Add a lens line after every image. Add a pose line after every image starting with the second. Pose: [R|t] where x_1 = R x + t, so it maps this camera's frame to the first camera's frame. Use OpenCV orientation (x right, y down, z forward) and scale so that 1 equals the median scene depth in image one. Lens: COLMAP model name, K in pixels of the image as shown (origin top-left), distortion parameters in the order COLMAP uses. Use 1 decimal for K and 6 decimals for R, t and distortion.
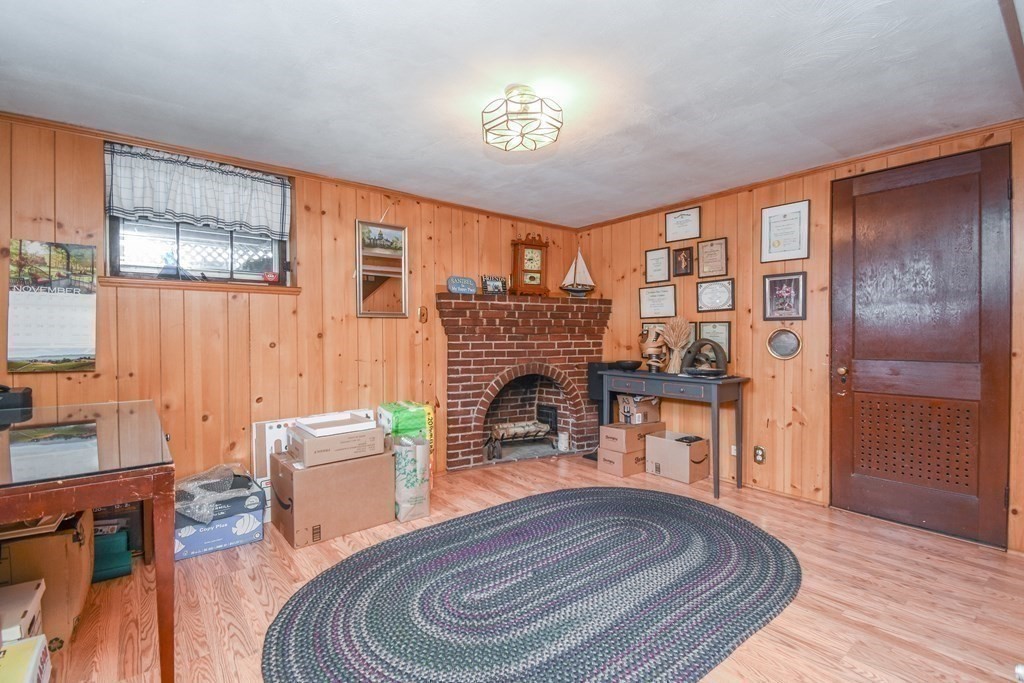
lens RADIAL K [[460.1, 0, 520.3], [0, 460.1, 339.1], [0, 0, 1]] dist [0.021561, -0.019390]
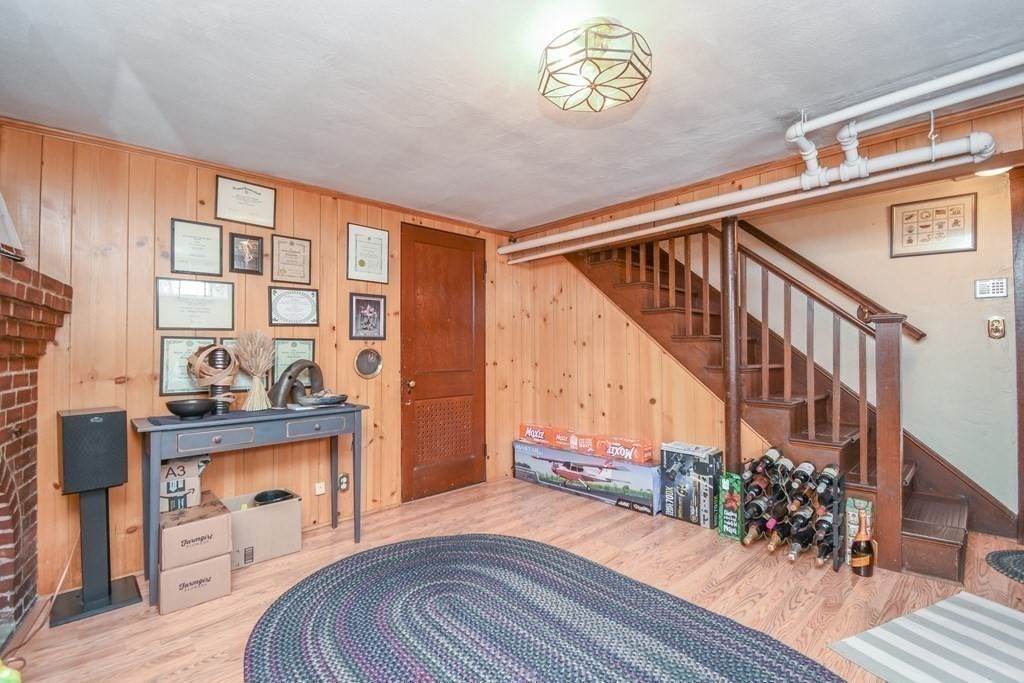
lens RADIAL K [[460.1, 0, 507.5], [0, 460.1, 341.3], [0, 0, 1]] dist [0.021561, -0.019390]
pose [[-0.071694, 0.023459, 0.997151, -0.425417], [0.018249, 0.999587, -0.022204, -0.008355], [-0.997260, 0.016605, -0.072093, 0.702147]]
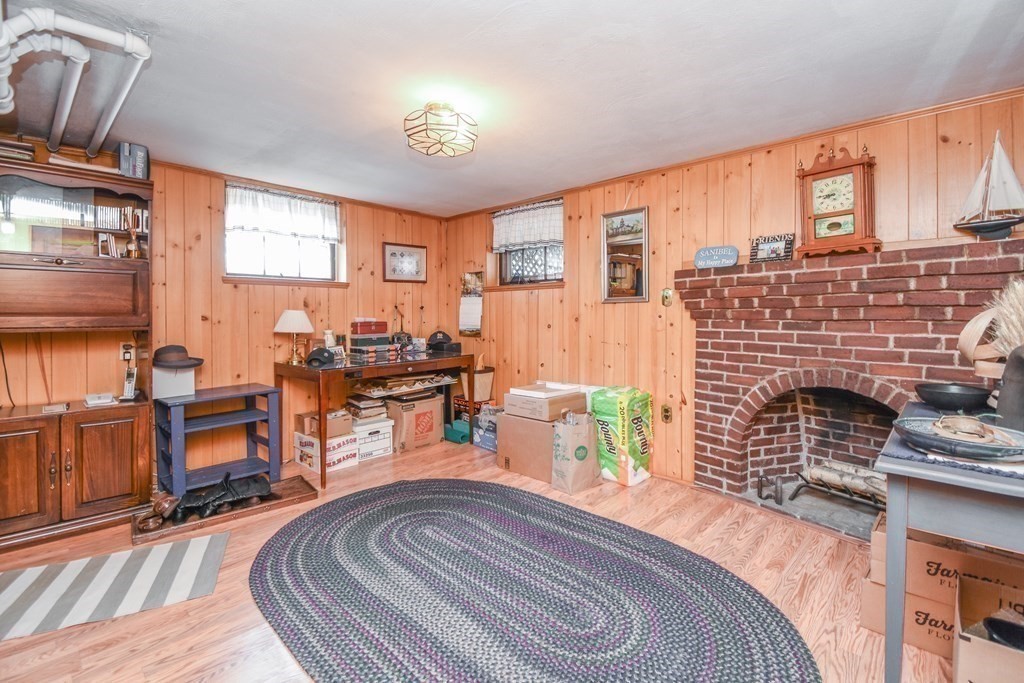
lens RADIAL K [[460.1, 0, 514.4], [0, 460.1, 320.5], [0, 0, 1]] dist [0.021561, -0.019390]
pose [[0.126951, 0.013555, -0.991816, 0.662605], [-0.009020, 0.999881, 0.012511, -0.016866], [0.991868, 0.007358, 0.127058, 0.606709]]
